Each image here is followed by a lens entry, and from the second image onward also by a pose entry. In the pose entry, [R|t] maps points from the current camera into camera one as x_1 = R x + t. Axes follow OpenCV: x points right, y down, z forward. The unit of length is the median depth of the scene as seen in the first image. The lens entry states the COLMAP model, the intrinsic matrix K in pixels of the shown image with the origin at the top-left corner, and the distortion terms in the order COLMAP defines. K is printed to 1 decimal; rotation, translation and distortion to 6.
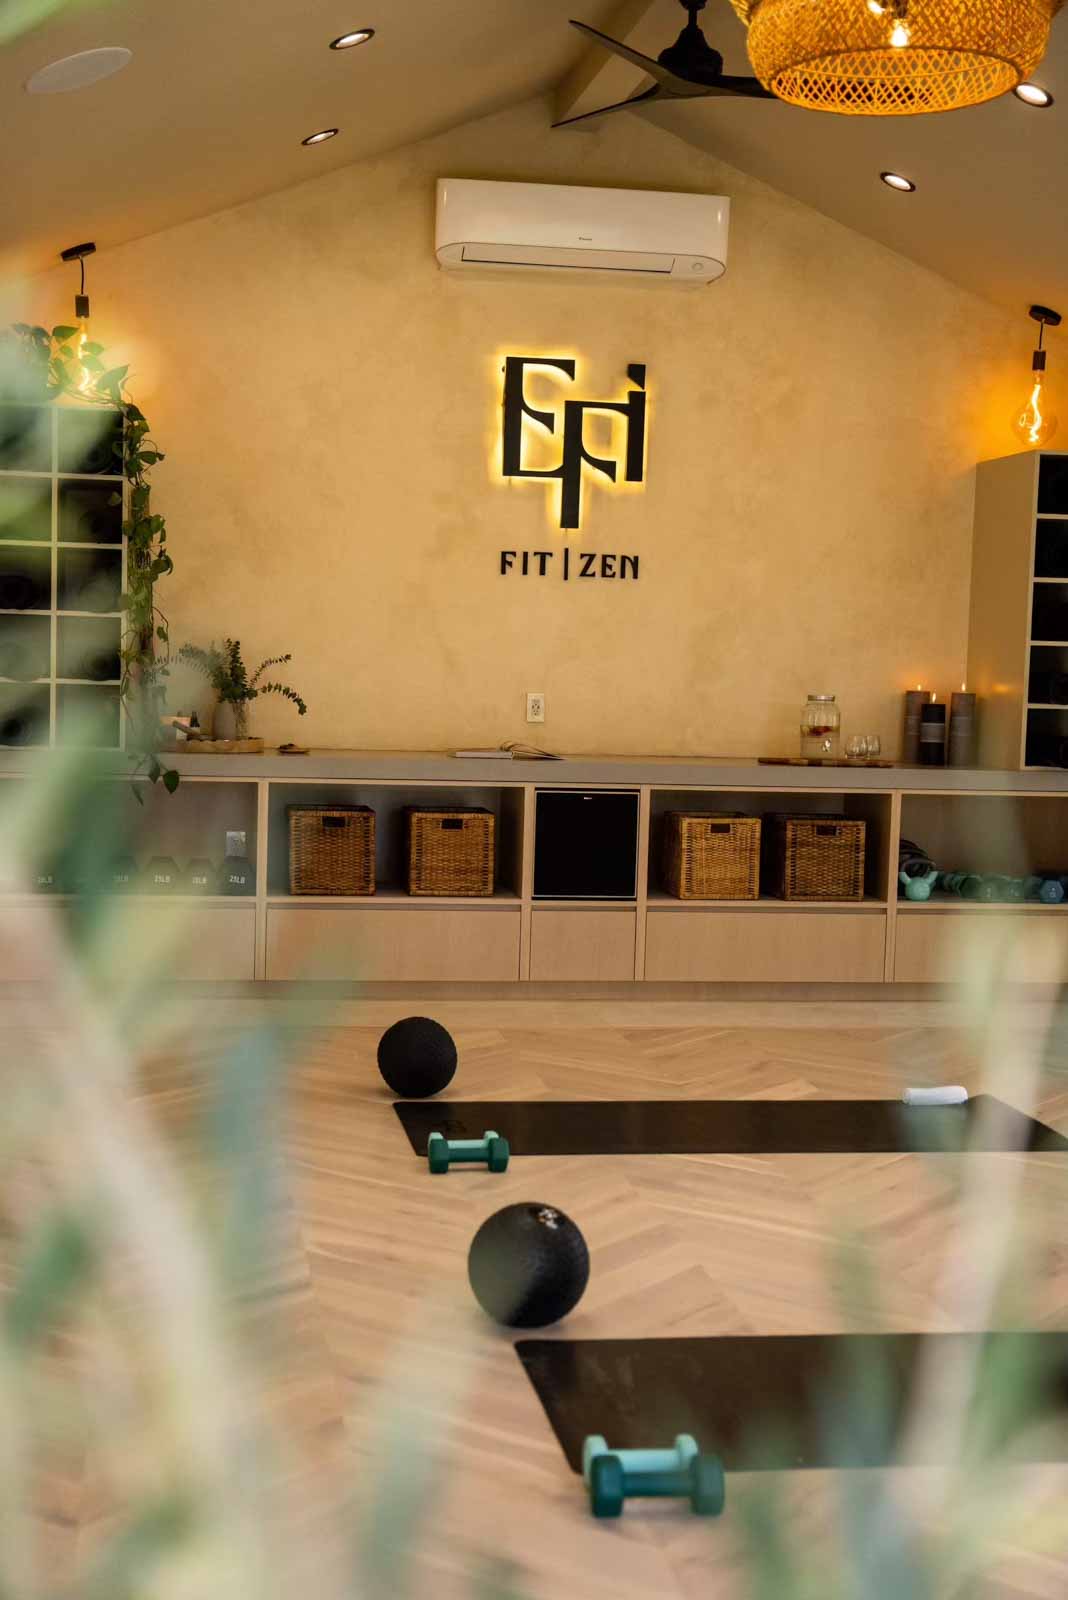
lens RADIAL K [[2139.0, 0, 534.0], [0, 2139.0, 800.0], [0, 0, 1]] dist [0.090700, 0.048483]
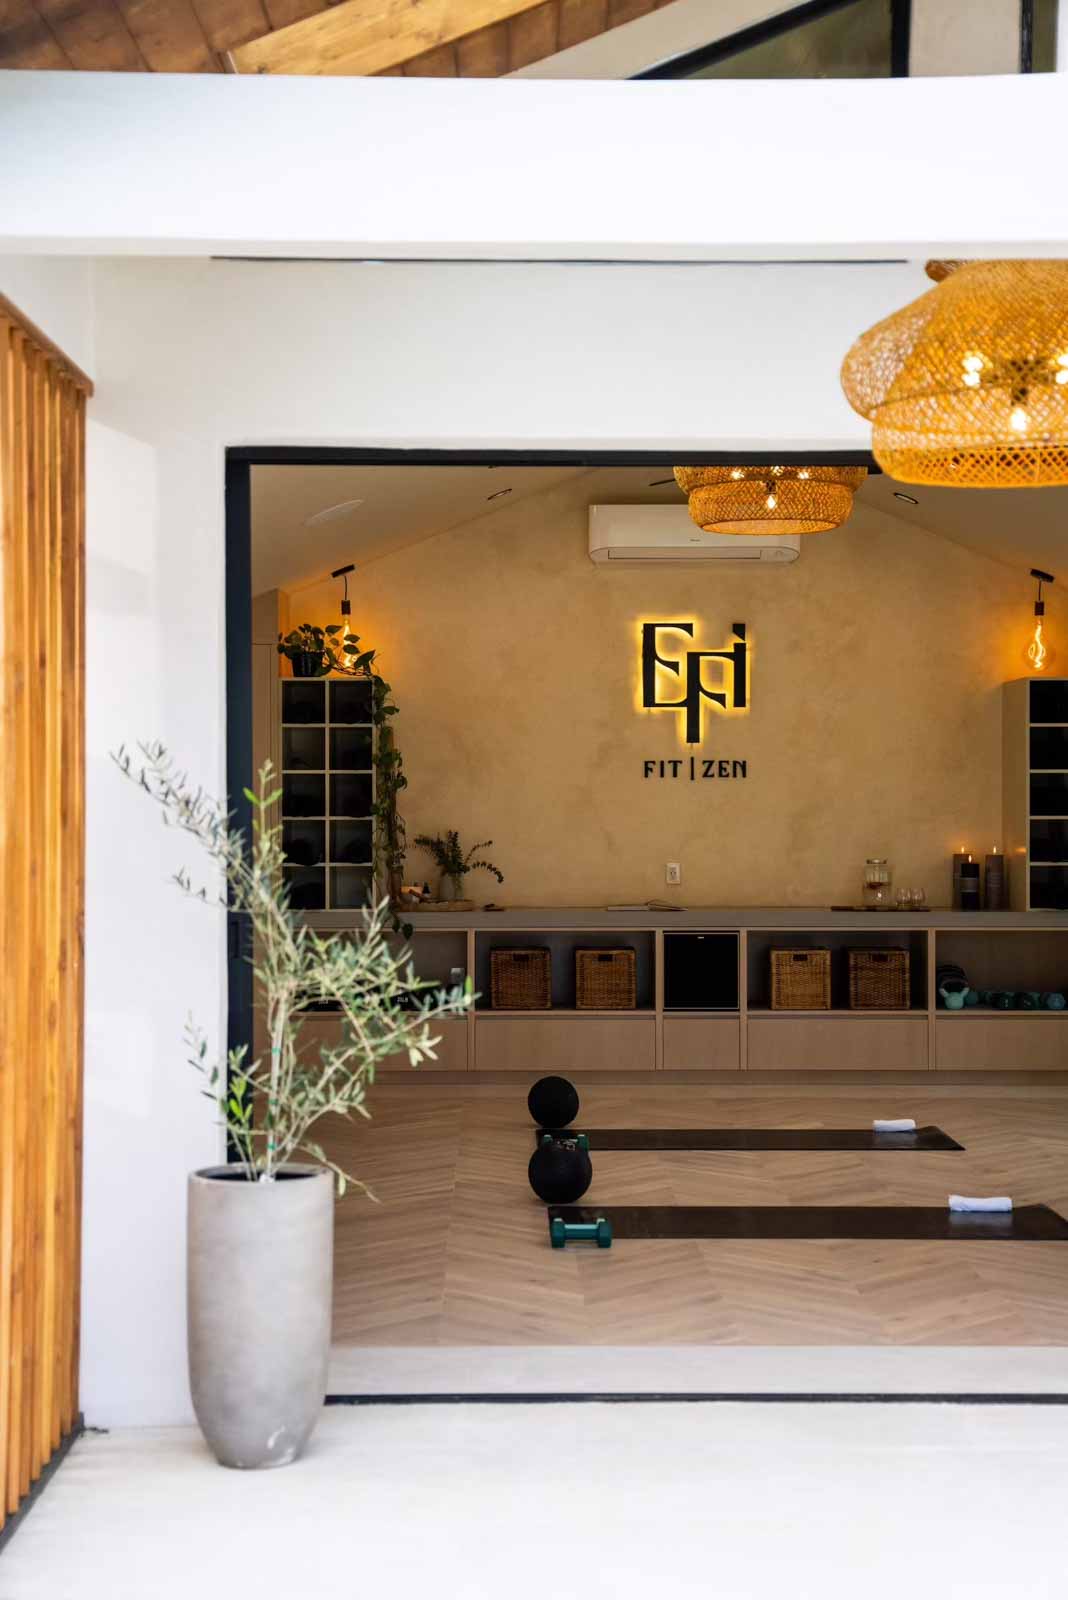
lens RADIAL K [[2498.3, 0, 542.6], [0, 2498.3, 795.1], [0, 0, 1]] dist [0.137098, 0.040418]
pose [[0.988566, -0.029830, -0.147807, 0.159649], [0.019131, 0.997128, -0.073279, 0.022961], [0.149569, 0.069613, 0.986298, -0.606398]]
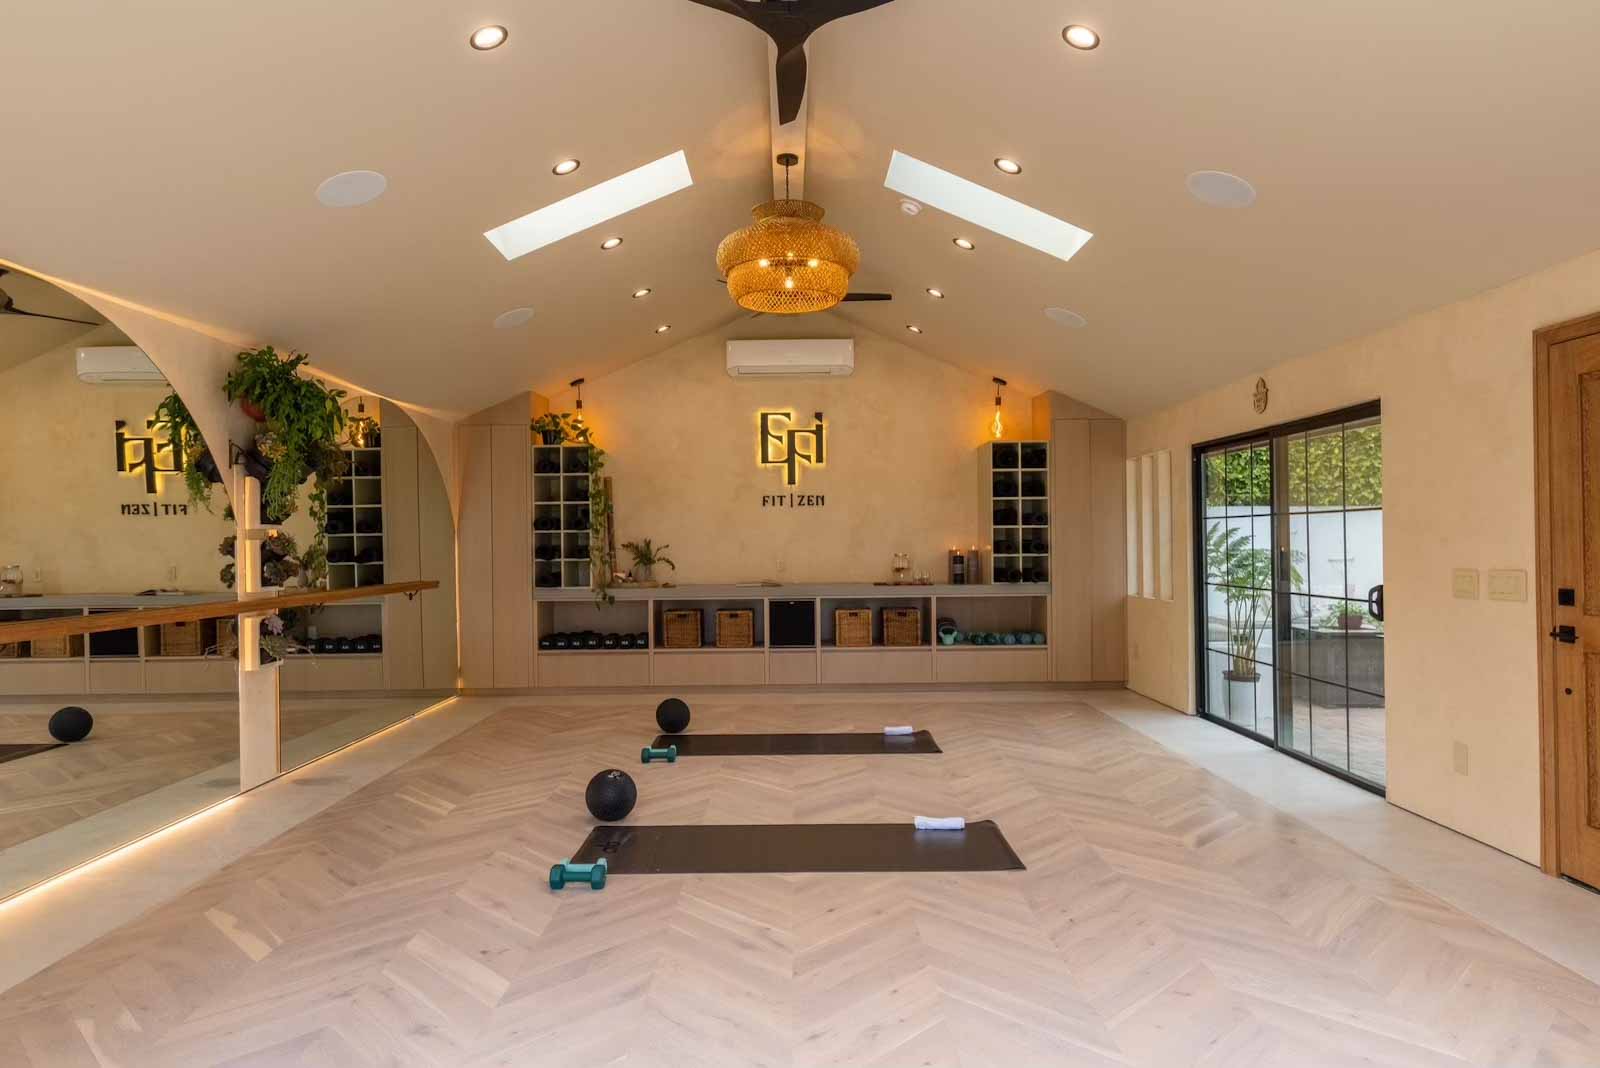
lens RADIAL K [[996.1, 0, 800.7], [0, 996.1, 538.6], [0, 0, 1]] dist [-0.002836, 0.001233]
pose [[0.985887, -0.038895, -0.162833, 0.199659], [0.027333, 0.996982, -0.072657, 0.007999], [0.165168, 0.067181, 0.983975, -0.042114]]
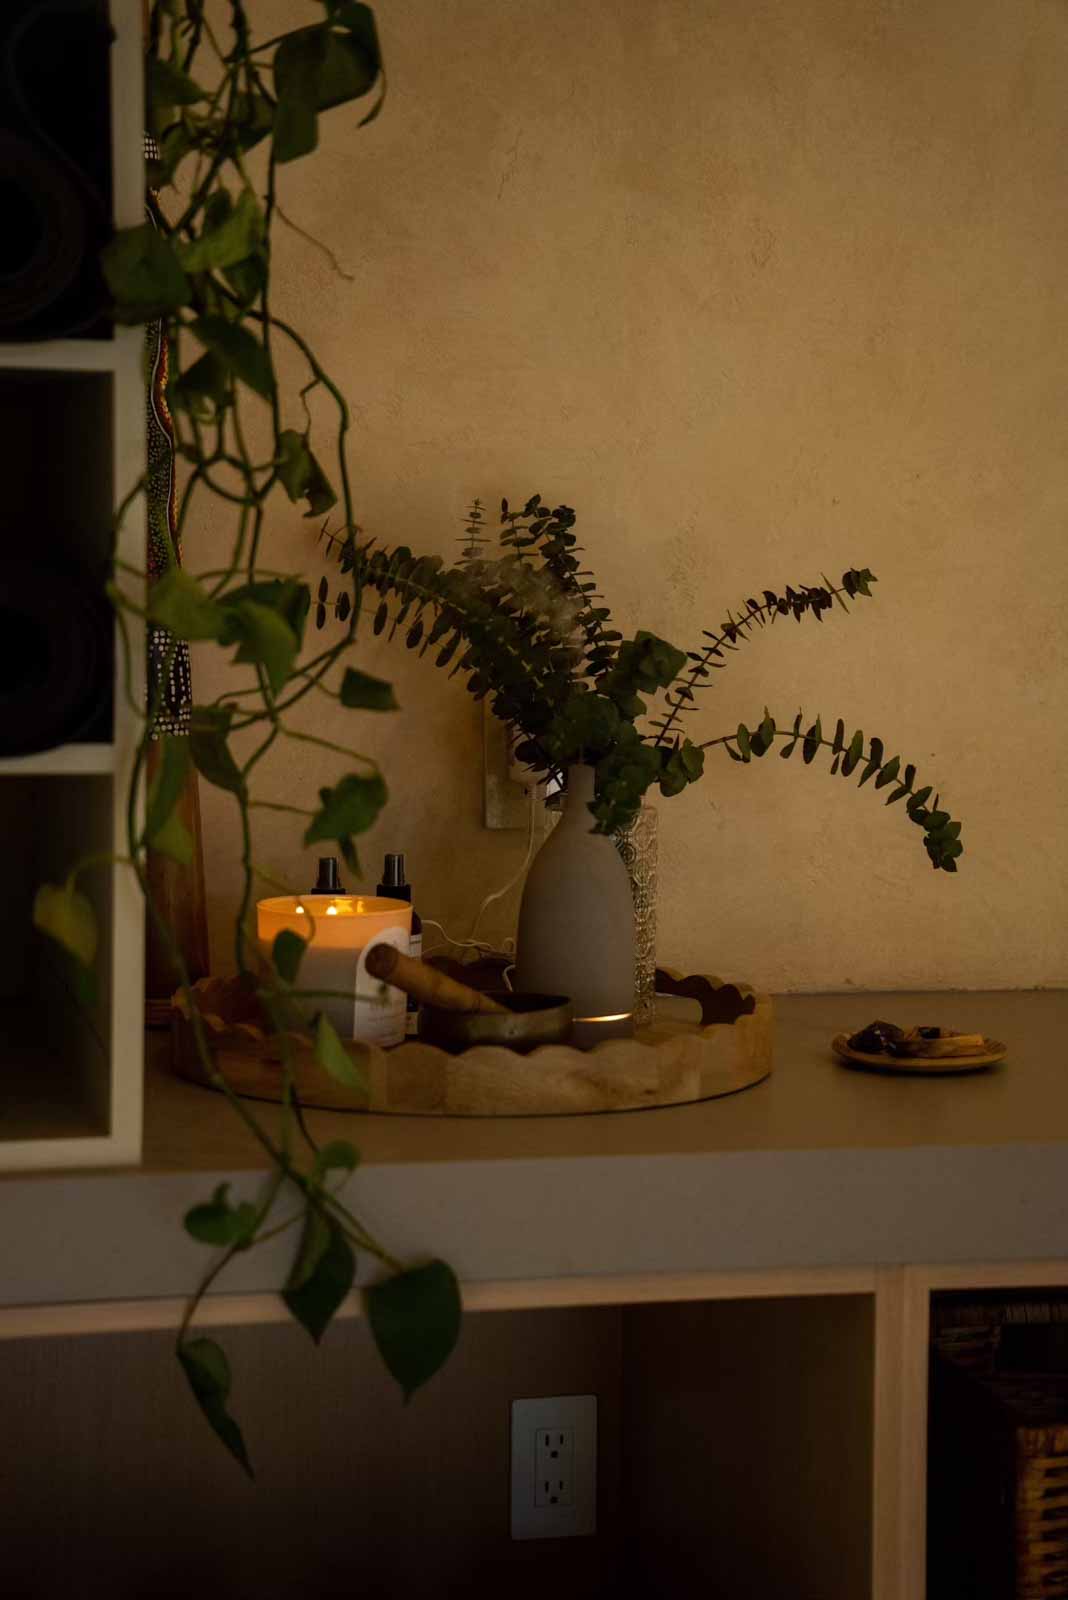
lens RADIAL K [[3058.1, 0, 532.7], [0, 3058.1, 802.8], [0, 0, 1]] dist [0.272918, 0.339399]
pose [[0.996172, -0.017286, 0.085690, -0.166351], [0.015210, 0.999576, 0.024823, -0.052224], [-0.086083, -0.023425, 0.996013, 0.695414]]
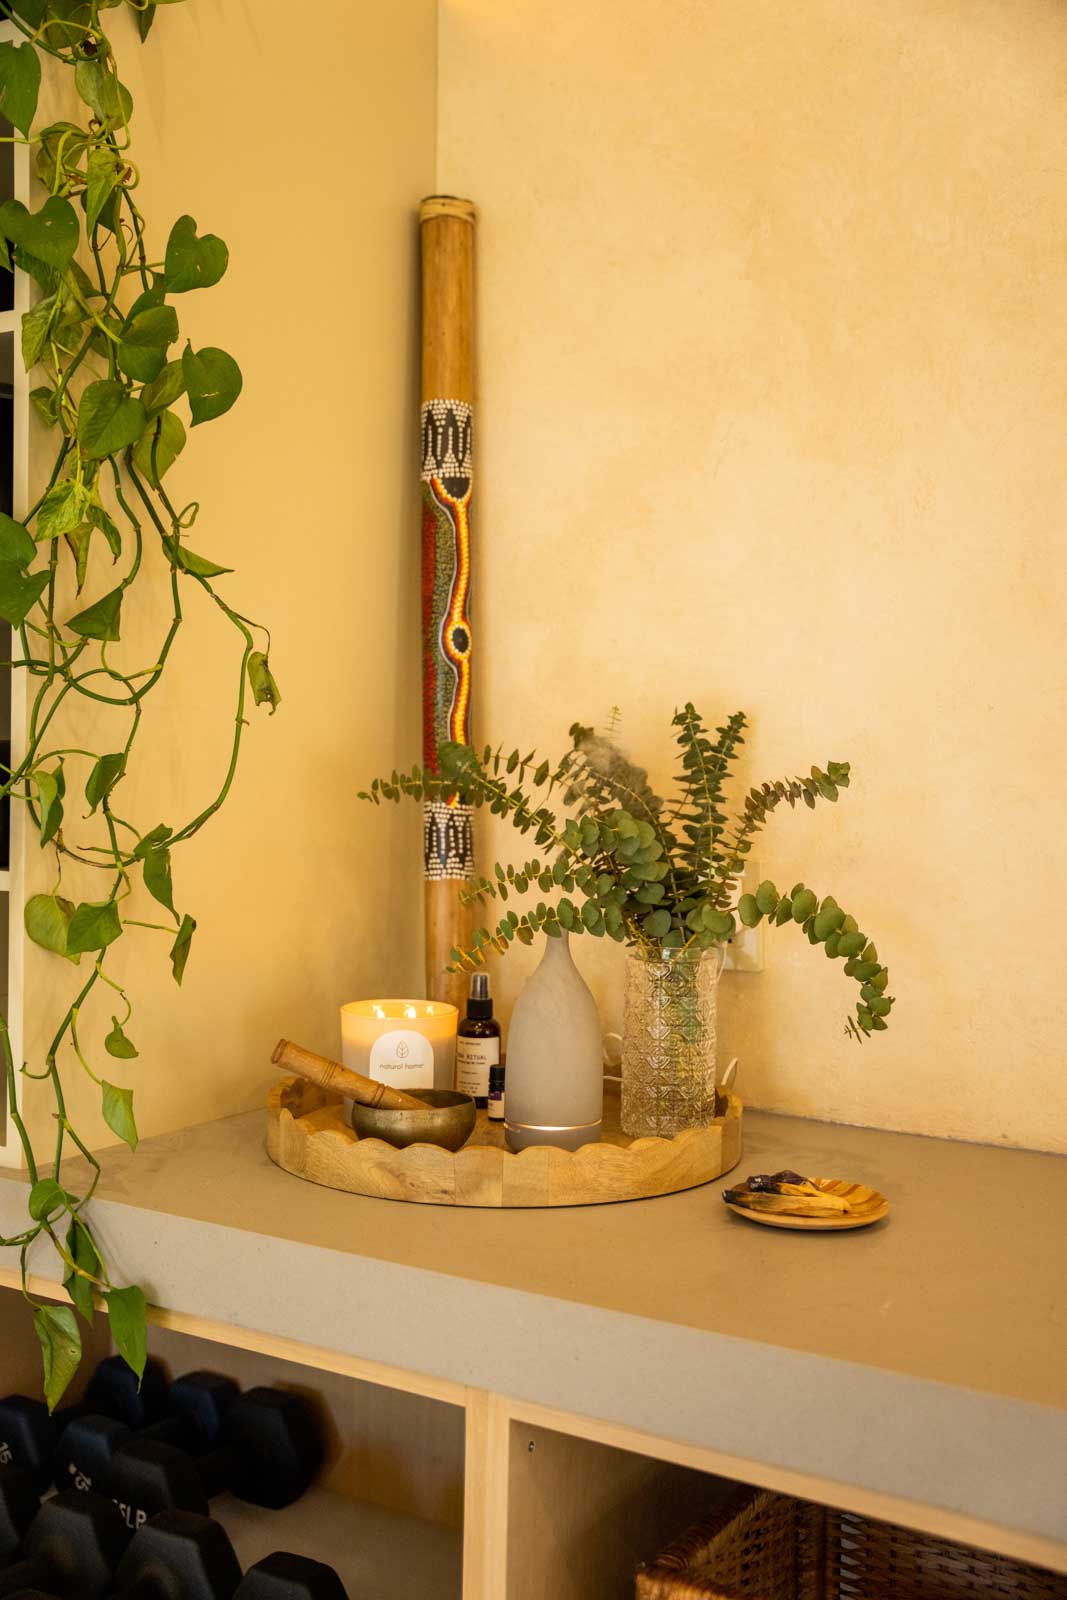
lens RADIAL K [[1719.3, 0, 533.5], [0, 1719.3, 800.0], [0, 0, 1]] dist [0.016006, 0.020644]
pose [[0.756023, 0.011865, -0.654437, -0.019431], [-0.041836, 0.998667, -0.030224, -0.055763], [0.653206, 0.050229, 0.755512, 0.820603]]
